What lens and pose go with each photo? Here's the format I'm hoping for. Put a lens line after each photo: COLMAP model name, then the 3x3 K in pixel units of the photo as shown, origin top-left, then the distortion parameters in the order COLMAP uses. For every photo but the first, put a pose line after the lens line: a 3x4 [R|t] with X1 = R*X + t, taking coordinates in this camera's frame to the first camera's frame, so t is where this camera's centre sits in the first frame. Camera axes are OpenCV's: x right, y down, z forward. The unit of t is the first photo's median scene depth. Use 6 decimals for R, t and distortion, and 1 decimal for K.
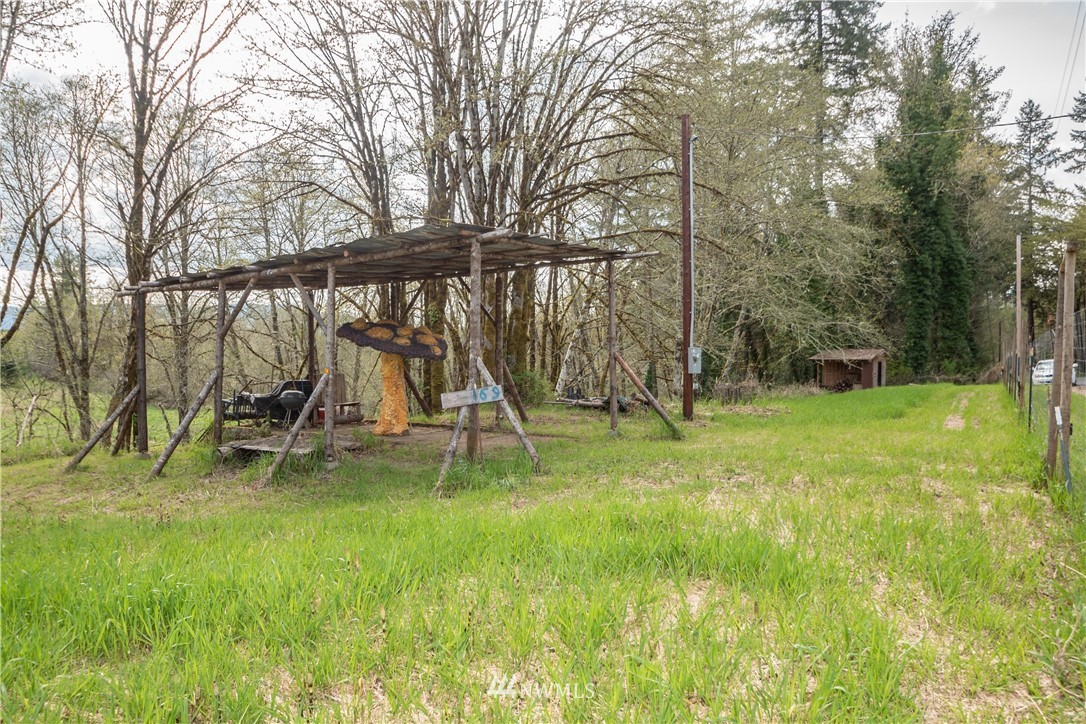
lens RADIAL K [[723.0, 0, 541.1], [0, 723.0, 361.5], [0, 0, 1]] dist [-0.000463, -0.000534]
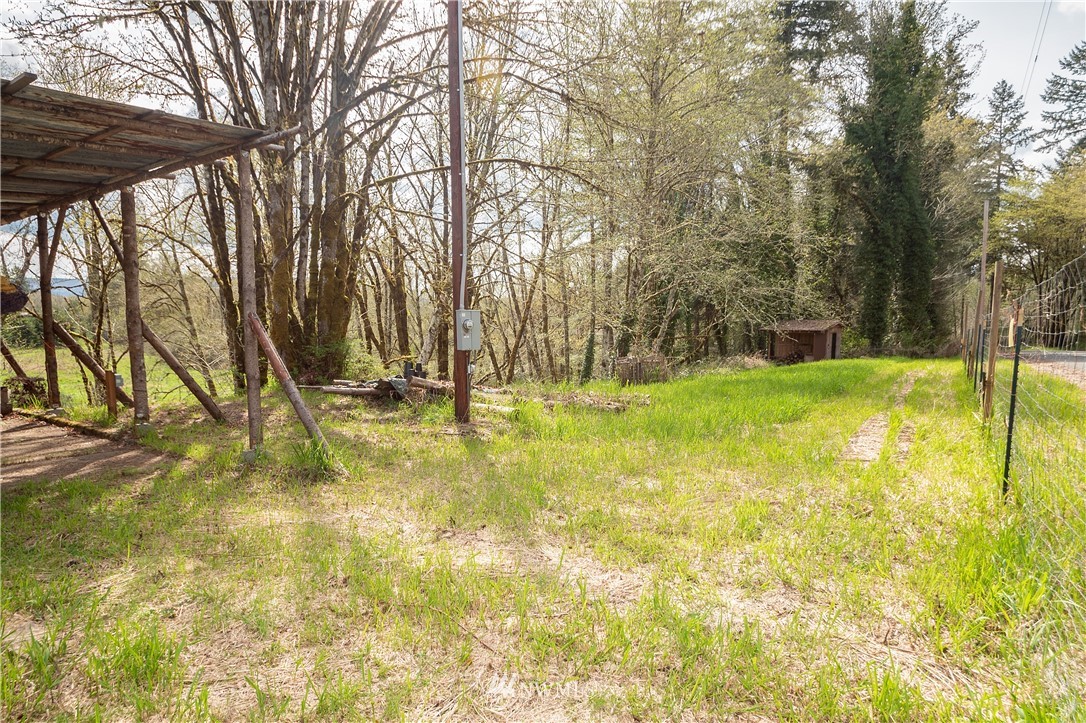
lens RADIAL K [[616.9, 0, 545.4], [0, 616.9, 363.8], [0, 0, 1]] dist [-0.002740, -0.000337]
pose [[0.999502, 0.010381, -0.029805, 0.088791], [-0.008713, 0.998419, 0.055537, -0.000760], [0.030334, -0.055250, 0.998012, 0.134040]]
